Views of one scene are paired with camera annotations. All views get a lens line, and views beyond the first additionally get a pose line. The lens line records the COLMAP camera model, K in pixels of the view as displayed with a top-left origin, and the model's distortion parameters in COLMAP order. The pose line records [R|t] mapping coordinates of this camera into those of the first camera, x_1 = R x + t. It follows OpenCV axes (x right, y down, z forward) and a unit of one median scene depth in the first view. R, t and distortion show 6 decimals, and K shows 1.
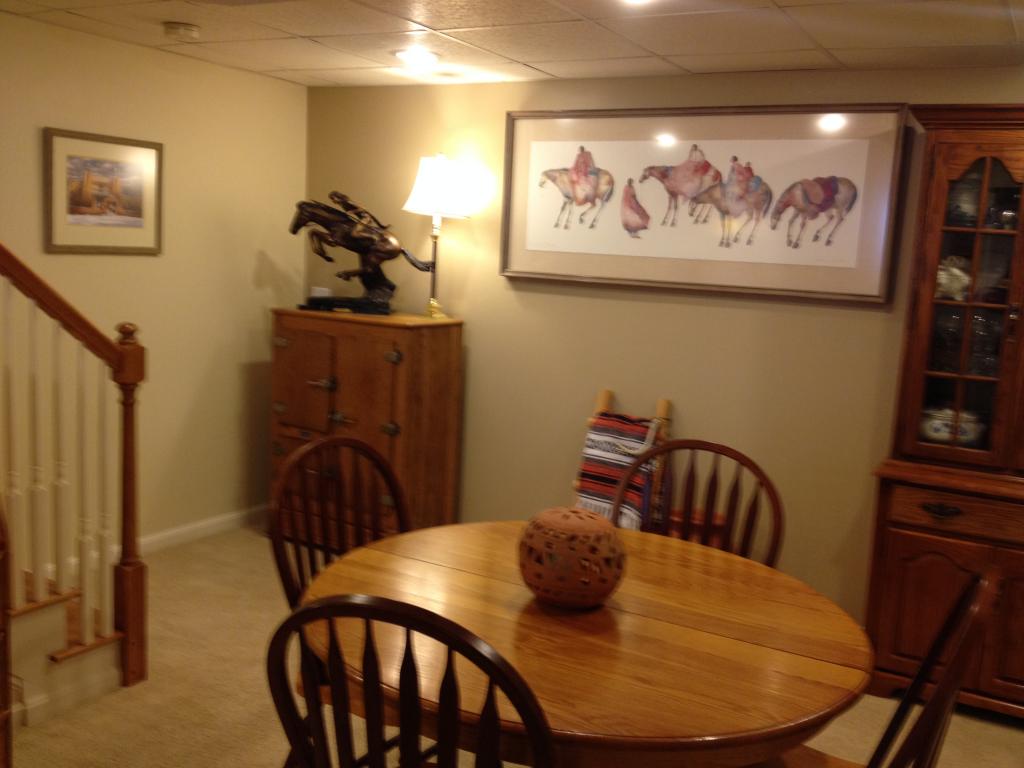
lens RADIAL K [[972.1, 0, 479.6], [0, 972.1, 391.6], [0, 0, 1]] dist [0.019914, 0.000000]
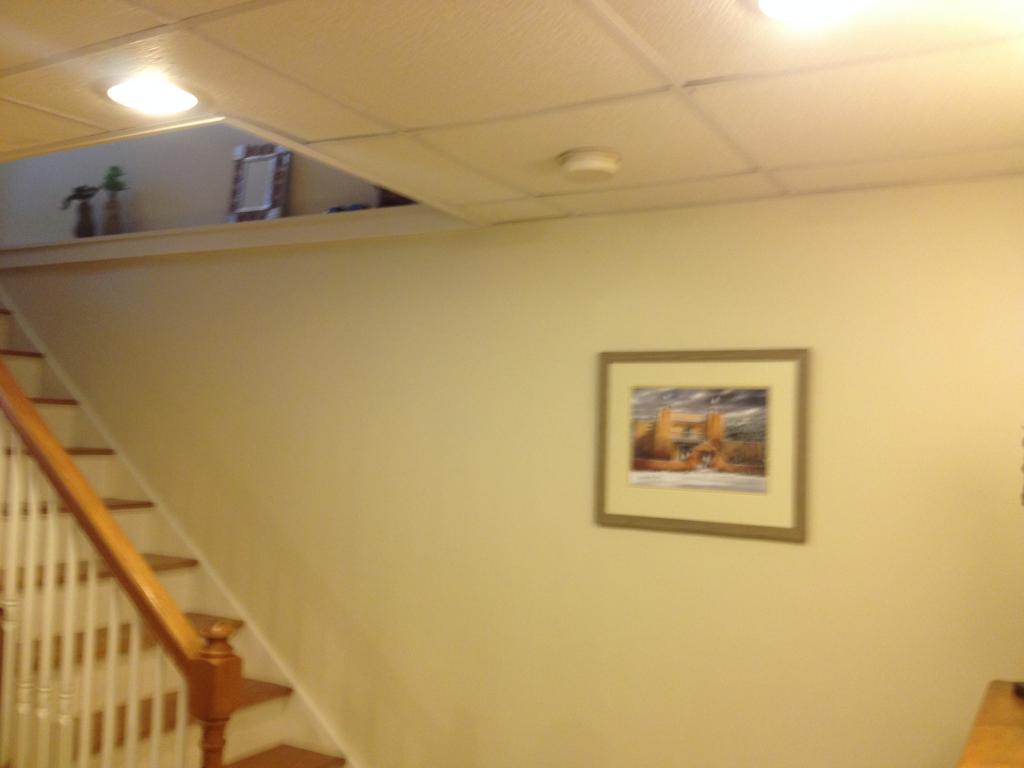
lens RADIAL K [[972.1, 0, 511.9], [0, 972.1, 386.4], [0, 0, 1]] dist [0.019914, 0.000000]
pose [[-0.004889, -0.088715, -0.996045, 0.259059], [-0.178622, 0.980115, -0.086419, -0.161931], [0.983906, 0.177493, -0.020638, 0.899957]]
